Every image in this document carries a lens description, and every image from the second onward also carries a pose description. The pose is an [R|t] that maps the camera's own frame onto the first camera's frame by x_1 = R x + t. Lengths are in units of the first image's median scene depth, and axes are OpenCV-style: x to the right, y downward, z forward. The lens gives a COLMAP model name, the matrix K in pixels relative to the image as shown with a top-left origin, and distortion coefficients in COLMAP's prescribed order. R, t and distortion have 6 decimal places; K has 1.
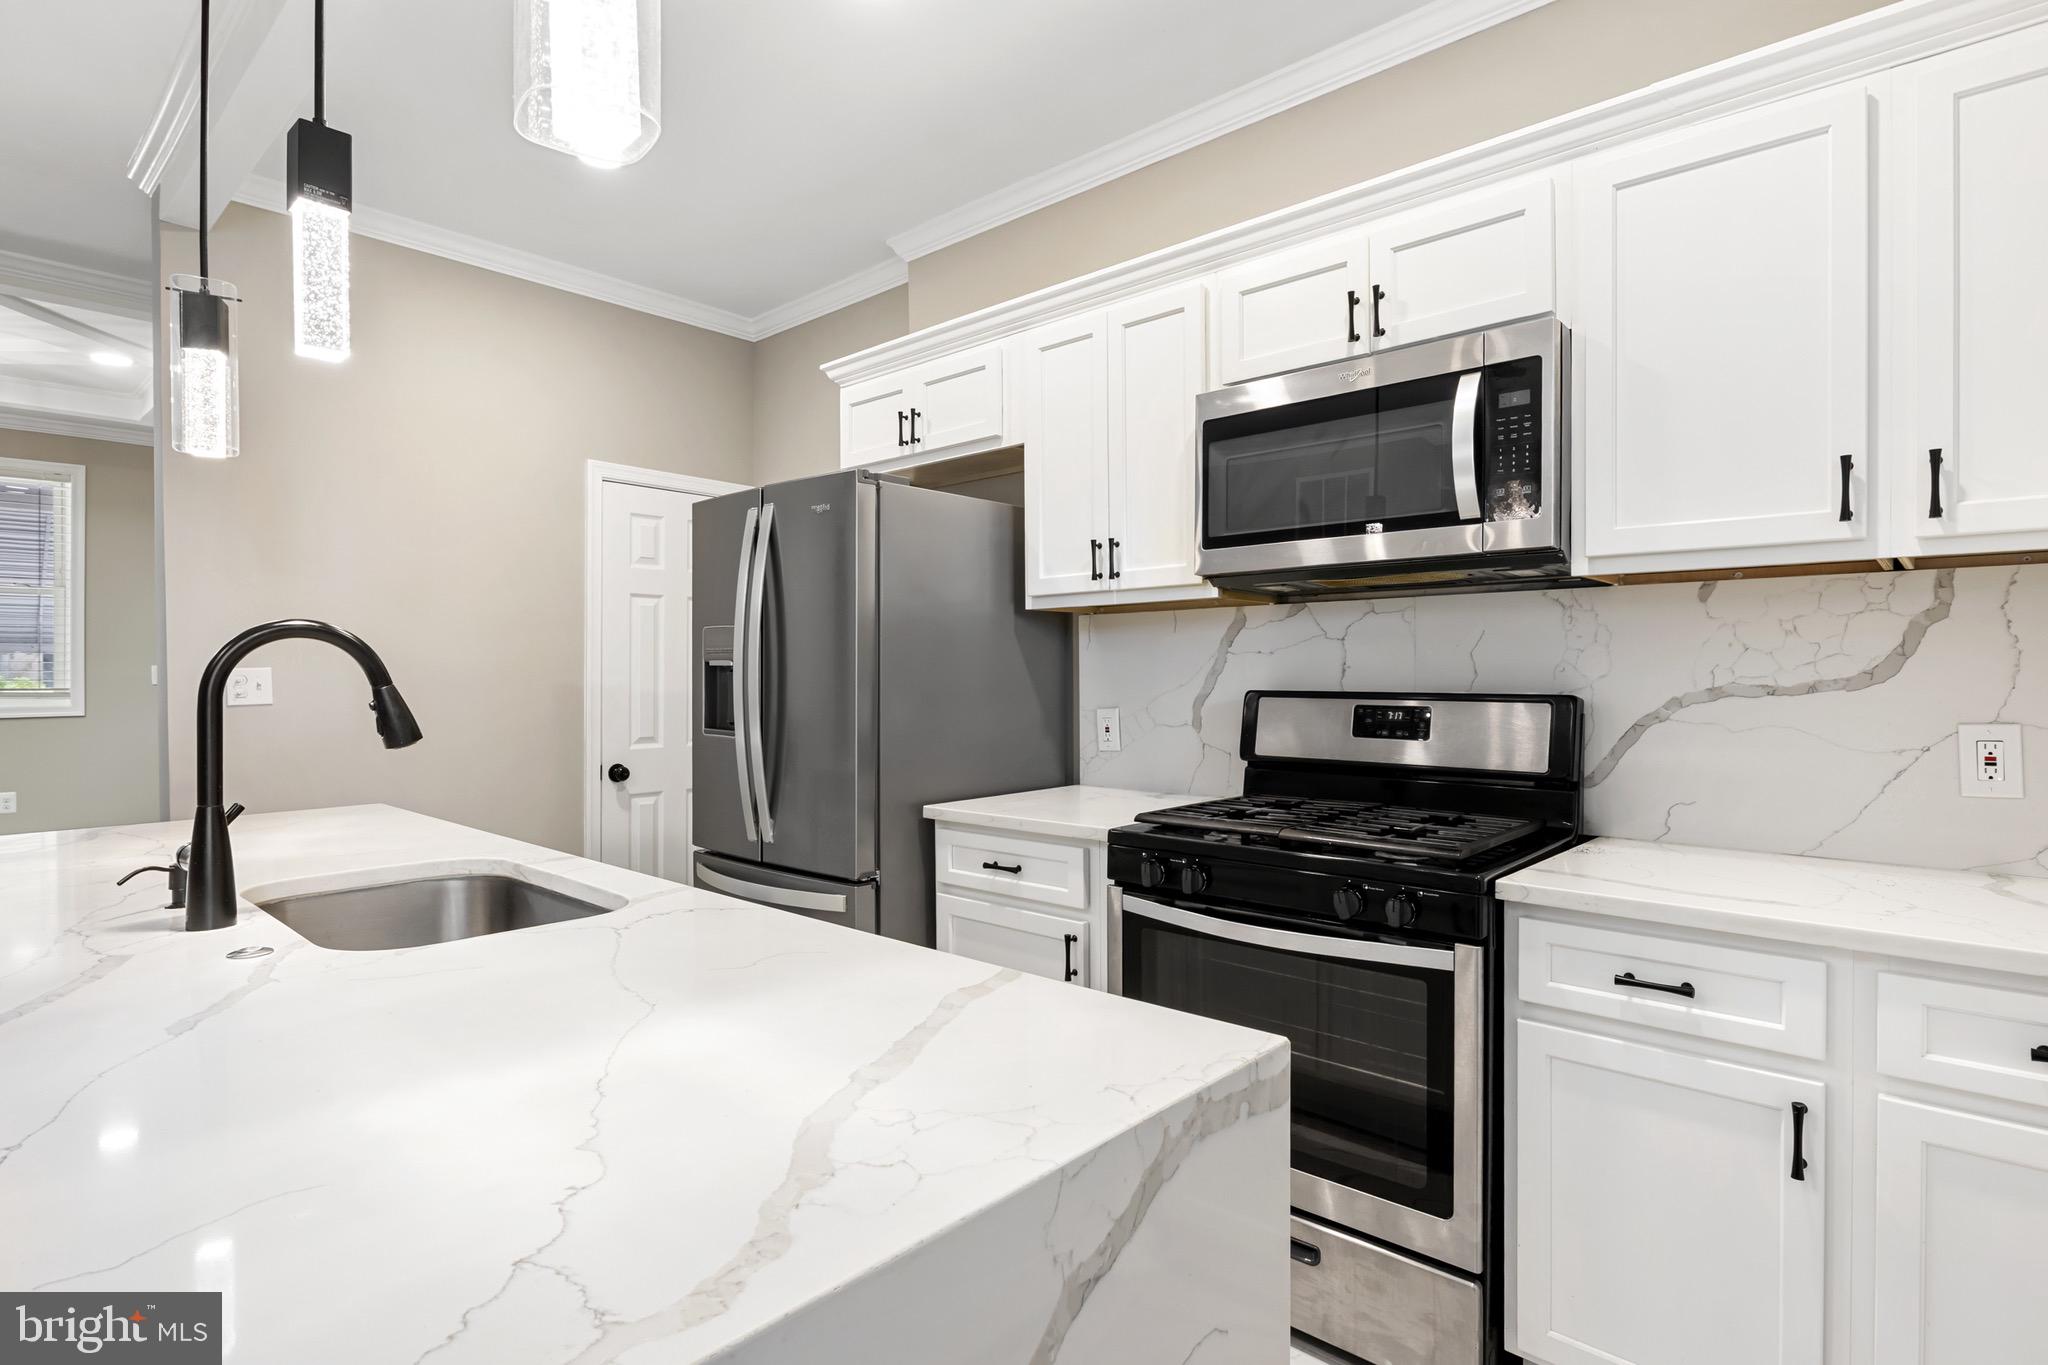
lens RADIAL K [[1032.9, 0, 1024.6], [0, 1032.9, 671.2], [0, 0, 1]] dist [-0.002383, -0.000118]
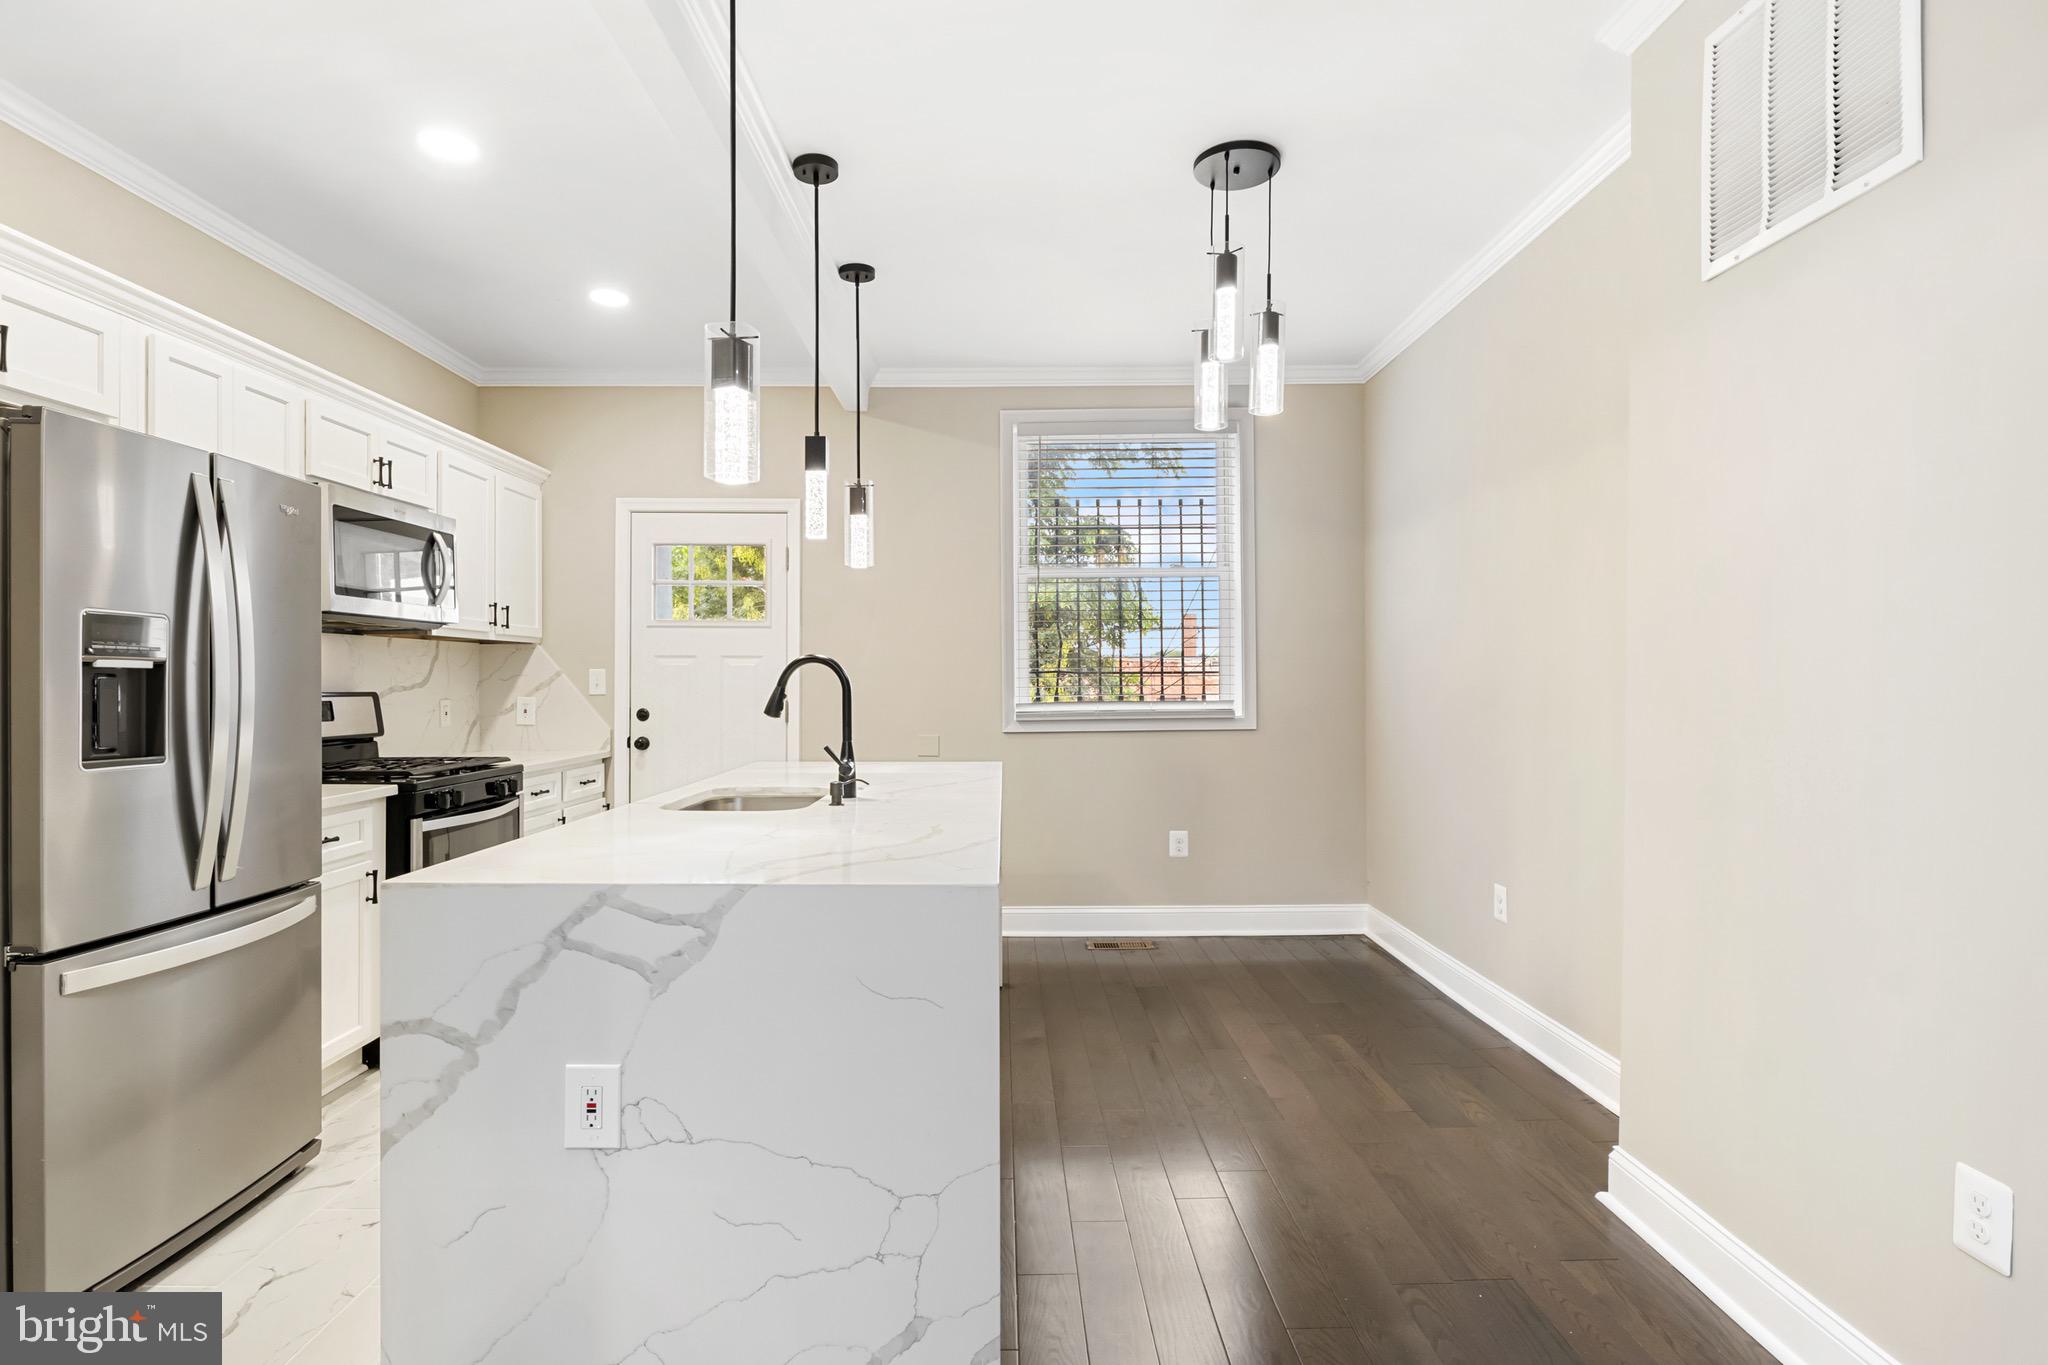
lens RADIAL K [[1032.9, 0, 1022.1], [0, 1032.9, 680.7], [0, 0, 1]] dist [-0.002383, -0.000118]
pose [[-0.682044, 0.006119, 0.731285, -1.835951], [0.009948, 0.999950, 0.000912, 0.012539], [-0.731243, 0.007897, -0.682071, 1.543156]]
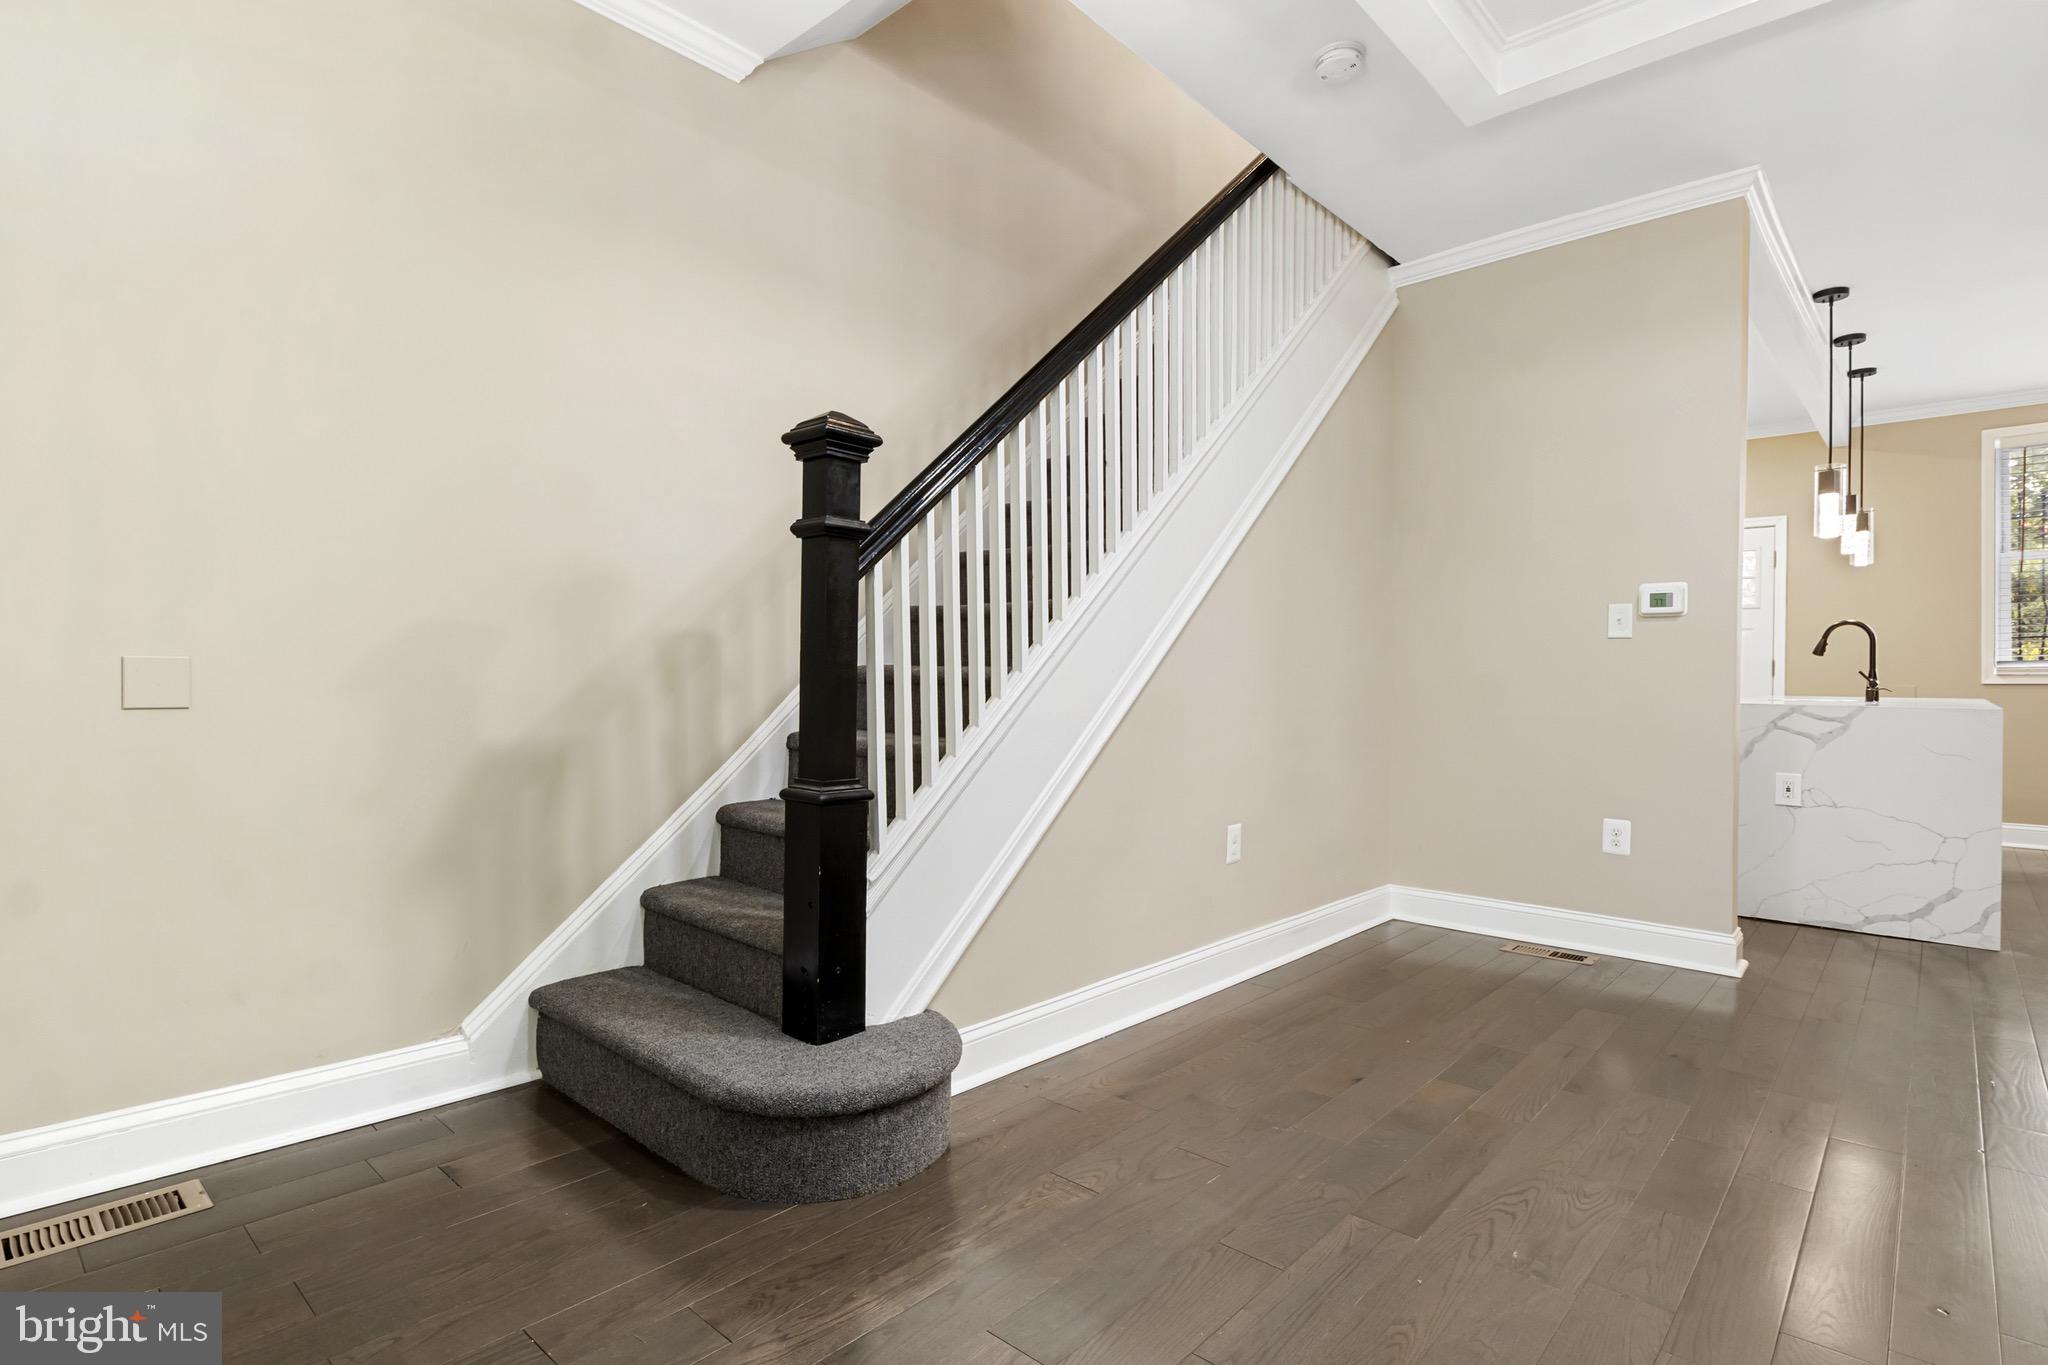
lens RADIAL K [[1032.9, 0, 1020.8], [0, 1032.9, 679.9], [0, 0, 1]] dist [-0.002383, -0.000118]
pose [[-0.001527, -0.002163, 0.999996, -3.141694], [0.002229, 0.999995, 0.002167, 0.112592], [-0.999996, 0.002232, -0.001522, 2.834392]]
